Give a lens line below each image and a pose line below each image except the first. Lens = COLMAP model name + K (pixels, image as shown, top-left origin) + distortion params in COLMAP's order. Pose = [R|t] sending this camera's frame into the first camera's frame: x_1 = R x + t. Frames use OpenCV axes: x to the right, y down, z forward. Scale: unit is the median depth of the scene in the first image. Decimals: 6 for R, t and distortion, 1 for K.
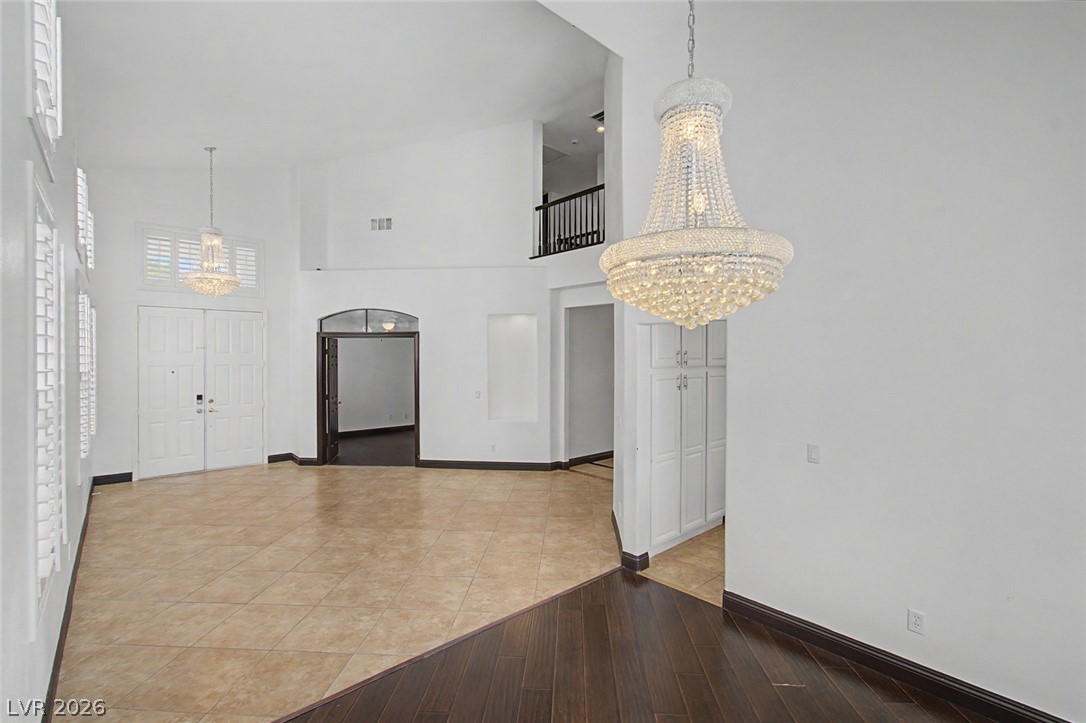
lens RADIAL K [[490.8, 0, 533.1], [0, 490.8, 359.5], [0, 0, 1]] dist [-0.012759, 0.007991]
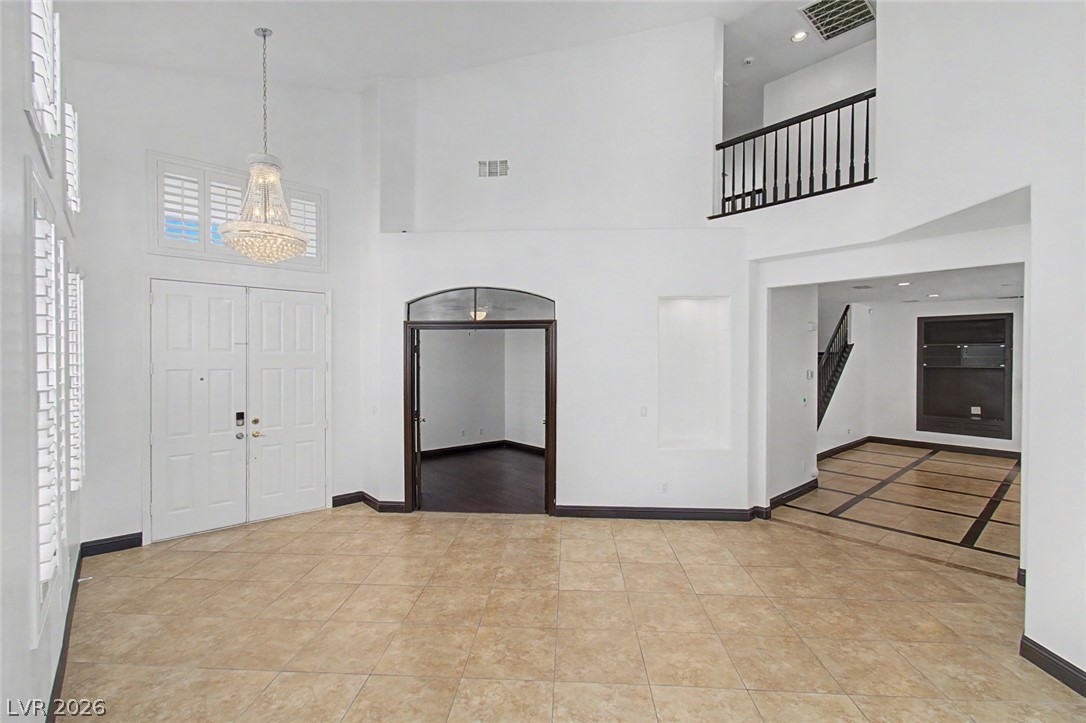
lens RADIAL K [[490.8, 0, 538.9], [0, 490.8, 363.5], [0, 0, 1]] dist [-0.012759, 0.007991]
pose [[0.999992, 0.001021, 0.003788, -0.253035], [-0.001048, 0.999972, 0.007346, -0.001569], [-0.003780, -0.007350, 0.999966, 0.299573]]
